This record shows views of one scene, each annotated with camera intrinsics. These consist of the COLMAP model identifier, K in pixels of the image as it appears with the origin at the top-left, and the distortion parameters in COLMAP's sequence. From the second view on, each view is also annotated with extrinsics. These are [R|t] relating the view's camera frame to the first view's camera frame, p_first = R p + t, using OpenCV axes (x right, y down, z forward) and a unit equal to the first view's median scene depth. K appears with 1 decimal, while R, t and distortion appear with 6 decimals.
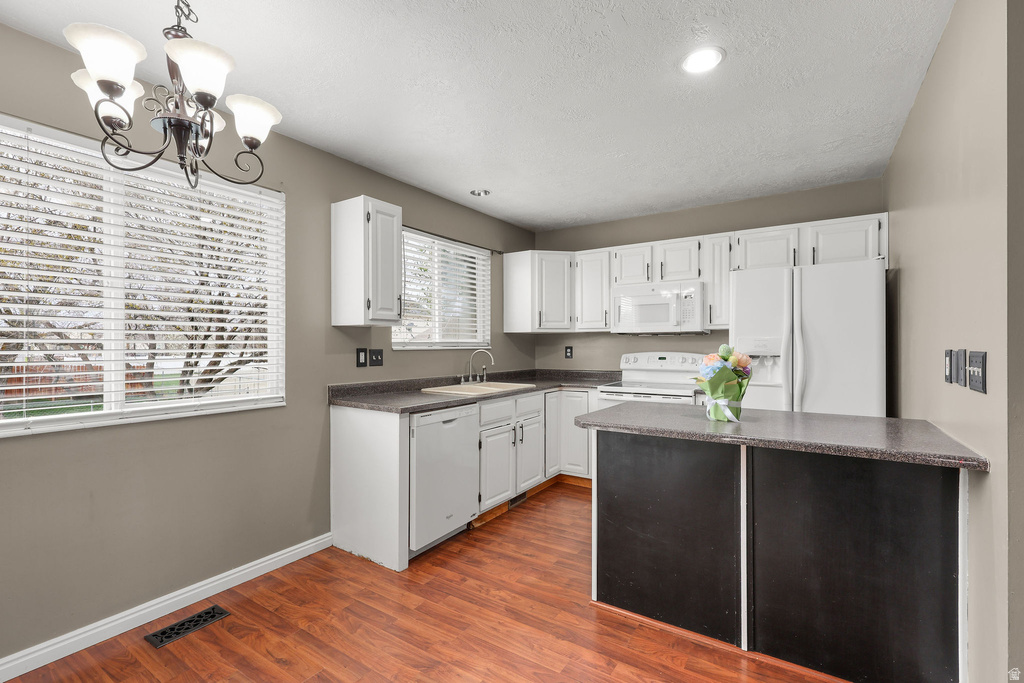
lens RADIAL K [[463.6, 0, 510.3], [0, 463.6, 345.8], [0, 0, 1]] dist [0.001197, 0.000103]
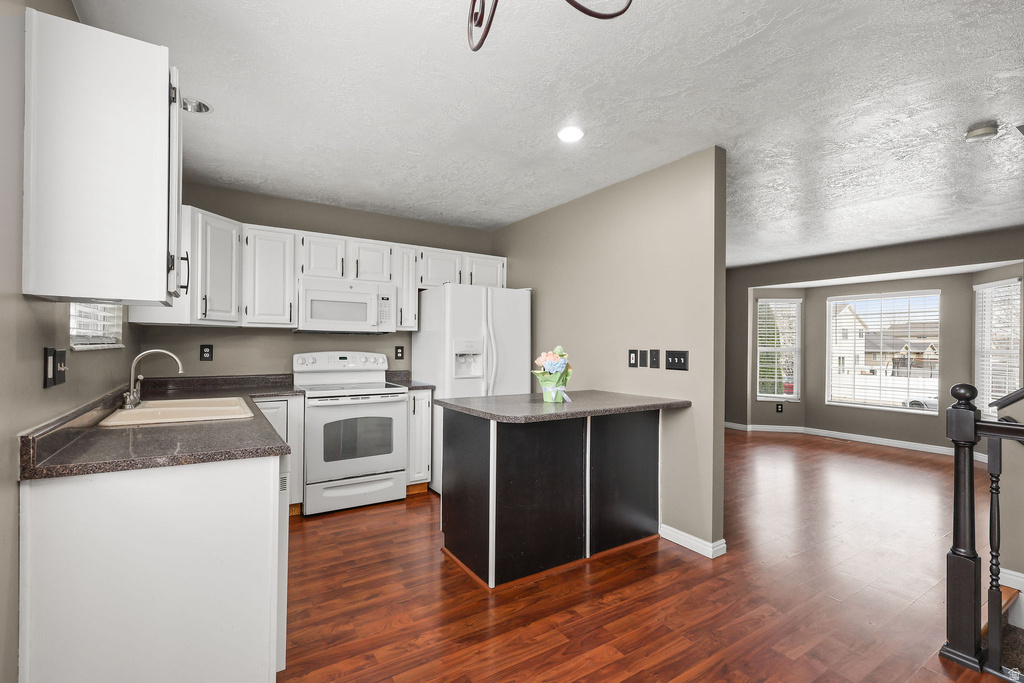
lens RADIAL K [[463.6, 0, 510.3], [0, 463.6, 345.8], [0, 0, 1]] dist [0.001197, 0.000103]
pose [[0.397153, 0.006236, 0.917731, -0.442171], [-0.009212, 0.999954, -0.002808, 0.000821], [-0.917706, -0.007339, 0.397192, 0.313579]]
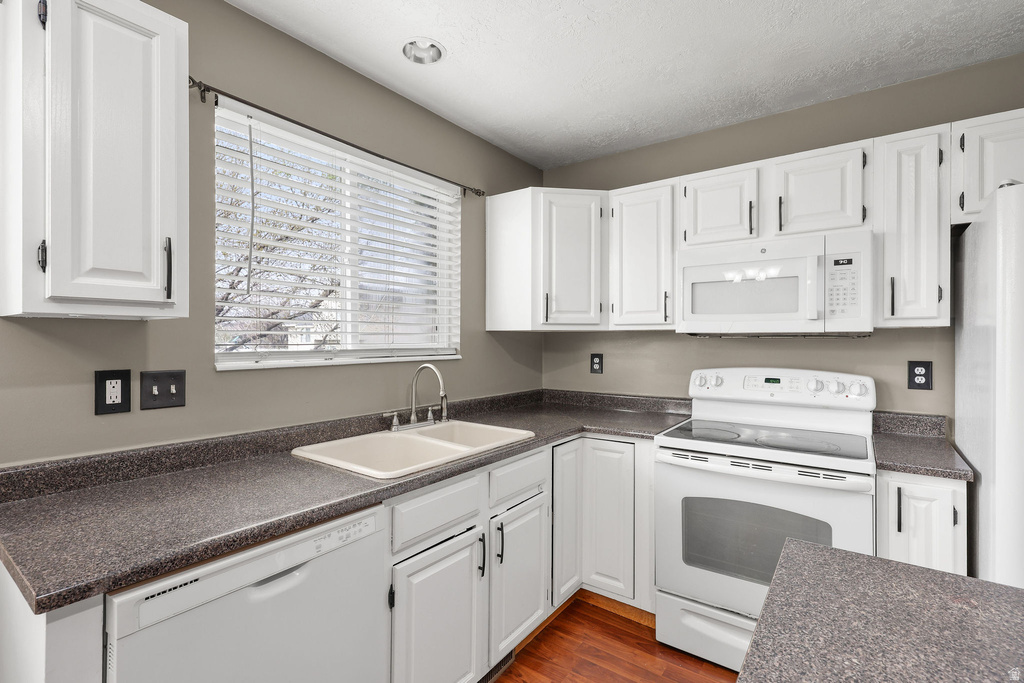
lens RADIAL K [[472.9, 0, 510.0], [0, 472.9, 339.8], [0, 0, 1]] dist [0.001238, 0.000159]
pose [[0.998928, 0.005419, -0.045970, 0.050477], [-0.005449, 0.999985, -0.000524, -0.019122], [0.045966, 0.000774, 0.998943, 0.459386]]
